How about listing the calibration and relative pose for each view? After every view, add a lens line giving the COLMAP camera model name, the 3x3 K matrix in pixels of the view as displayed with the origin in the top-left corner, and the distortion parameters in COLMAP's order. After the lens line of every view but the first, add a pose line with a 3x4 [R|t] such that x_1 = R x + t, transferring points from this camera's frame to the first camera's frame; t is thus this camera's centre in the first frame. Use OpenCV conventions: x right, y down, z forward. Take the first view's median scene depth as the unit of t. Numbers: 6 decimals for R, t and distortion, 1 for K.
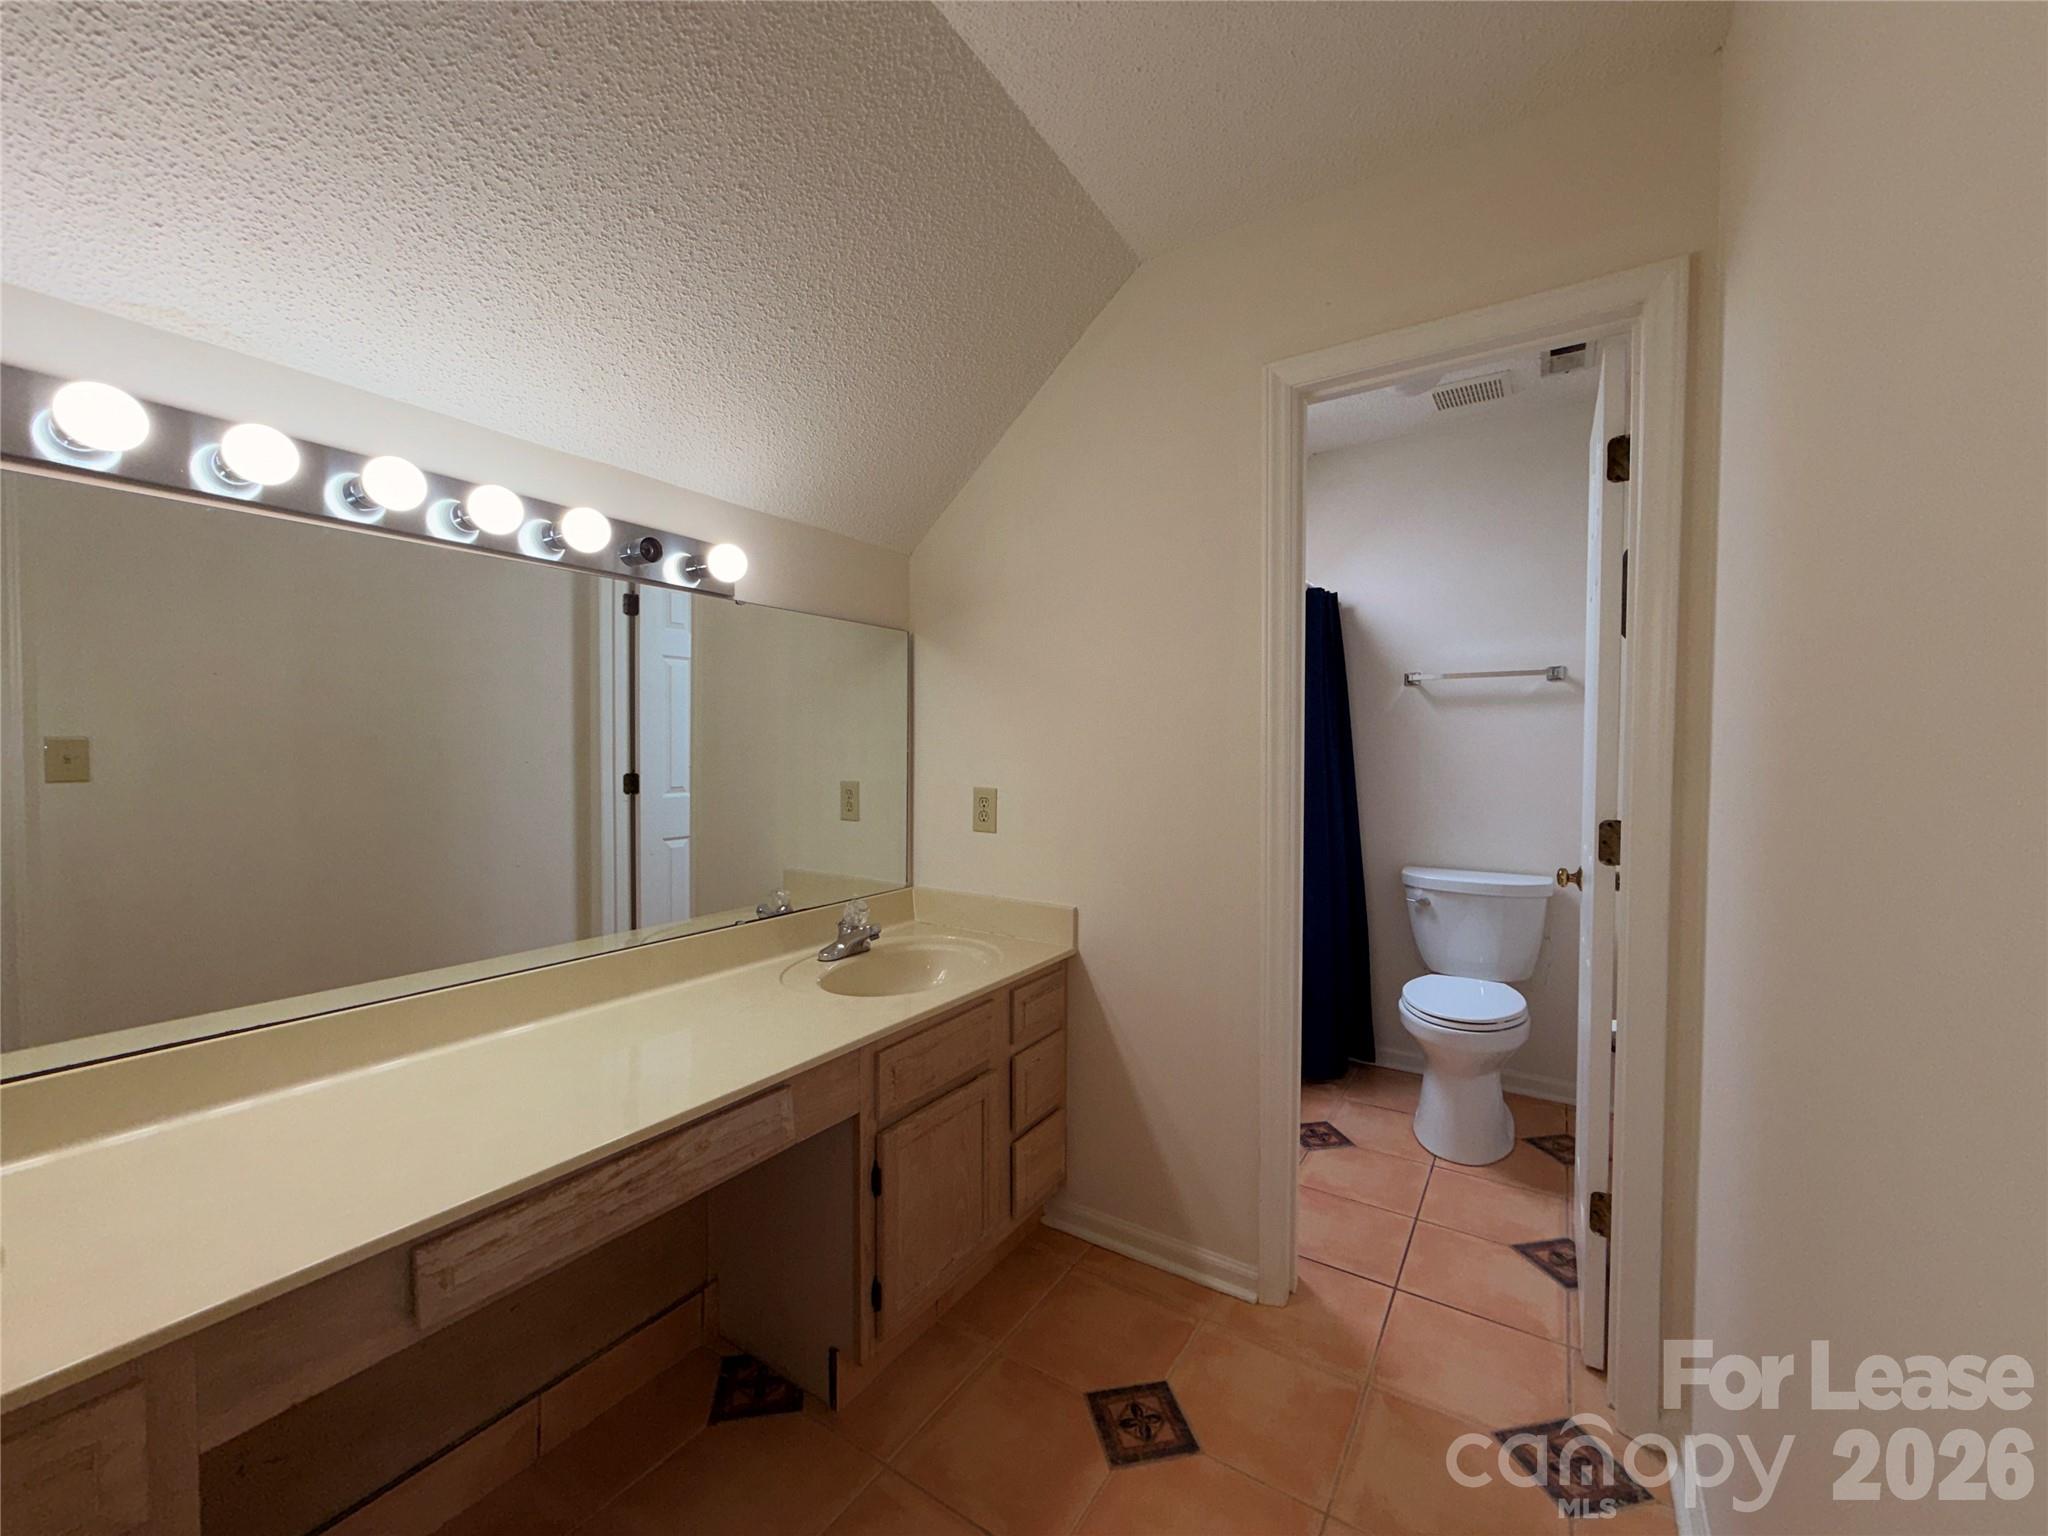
lens RADIAL K [[823.3, 0, 1020.1], [0, 823.3, 765.7], [0, 0, 1]] dist [0.003590, 0.000537]
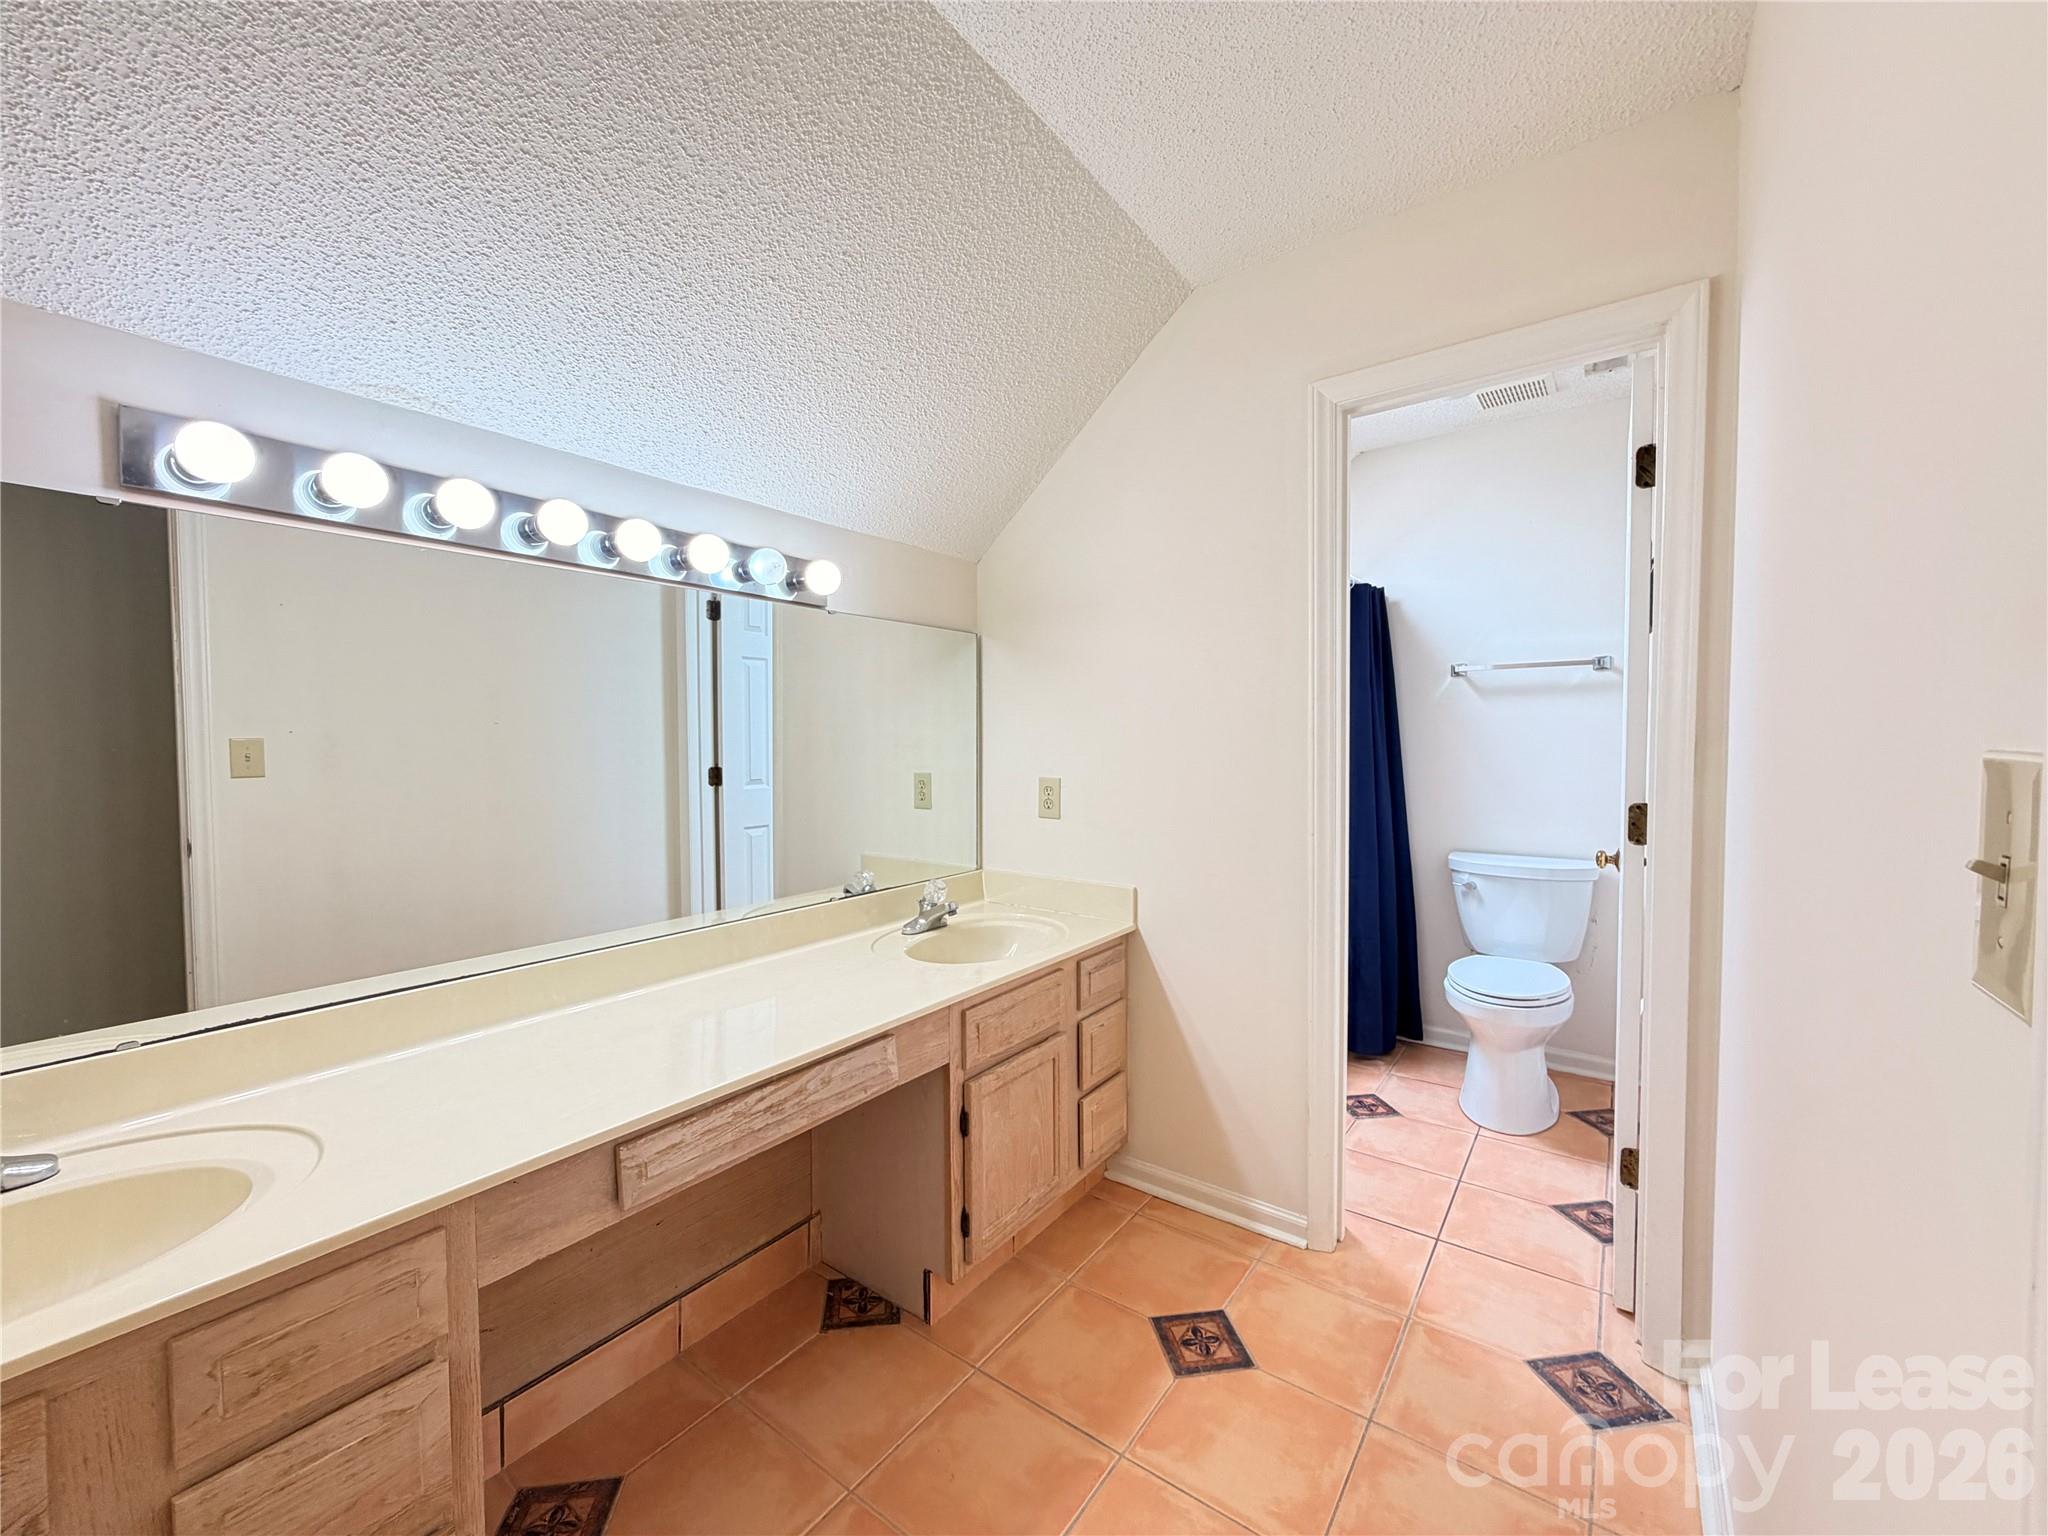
lens RADIAL K [[823.3, 0, 1019.9], [0, 823.3, 763.4], [0, 0, 1]] dist [0.003590, 0.000537]
pose [[0.998458, -0.006424, -0.055144, -0.030529], [0.006835, 0.999950, 0.007256, 0.000434], [0.055095, -0.007622, 0.998452, -0.117289]]
